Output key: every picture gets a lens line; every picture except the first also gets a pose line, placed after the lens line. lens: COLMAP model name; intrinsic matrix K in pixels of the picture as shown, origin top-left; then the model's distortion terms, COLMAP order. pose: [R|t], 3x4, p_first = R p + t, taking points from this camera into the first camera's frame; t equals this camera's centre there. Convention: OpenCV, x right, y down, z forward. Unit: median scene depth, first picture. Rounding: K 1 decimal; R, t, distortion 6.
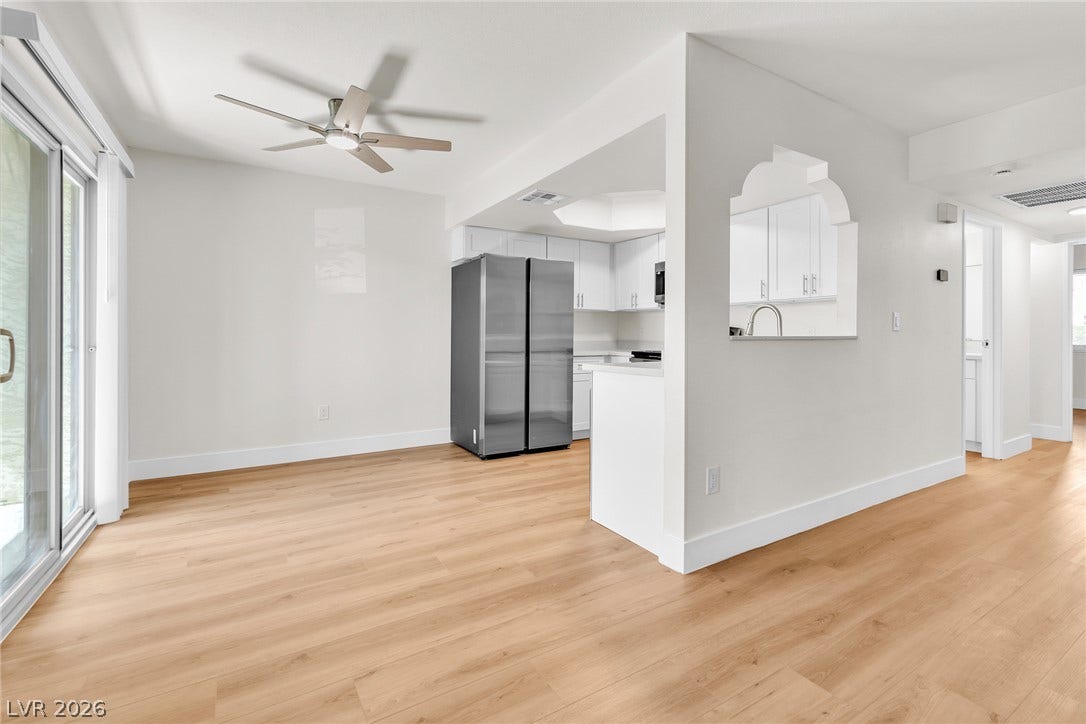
lens RADIAL K [[485.1, 0, 545.2], [0, 485.1, 341.3], [0, 0, 1]] dist [0.004341, -0.001319]
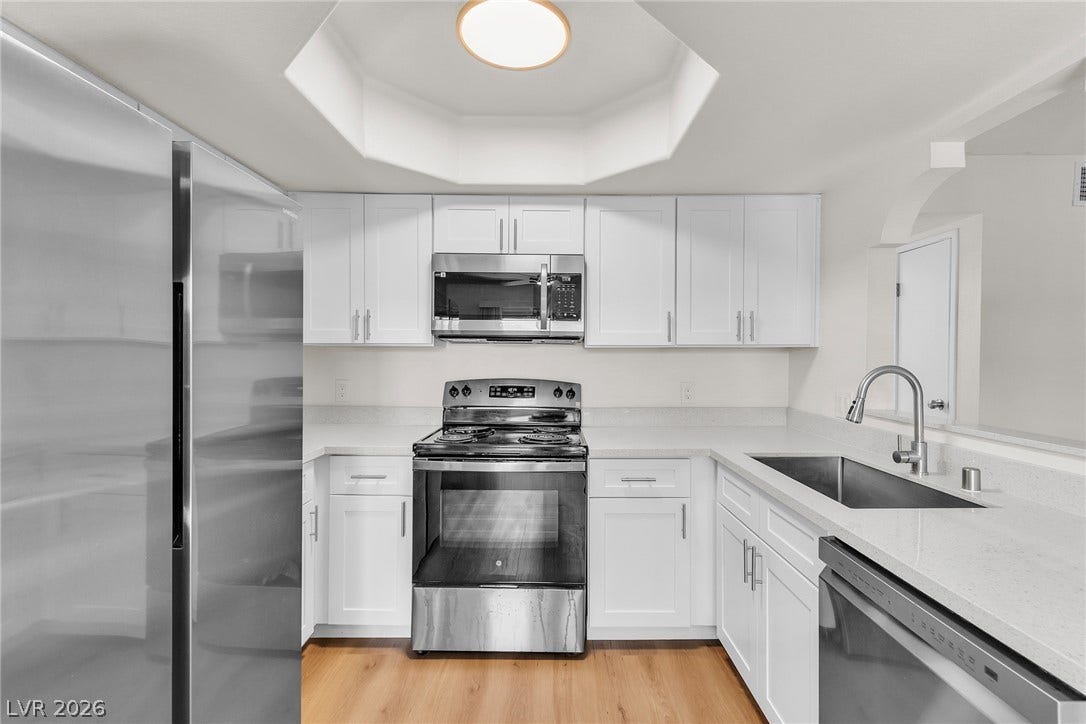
lens RADIAL K [[485.1, 0, 559.1], [0, 485.1, 359.0], [0, 0, 1]] dist [0.004341, -0.001319]
pose [[0.509352, -0.006828, 0.860531, -0.151027], [0.008842, 0.999957, 0.002701, -0.065110], [-0.860513, 0.006233, 0.509391, 0.756757]]
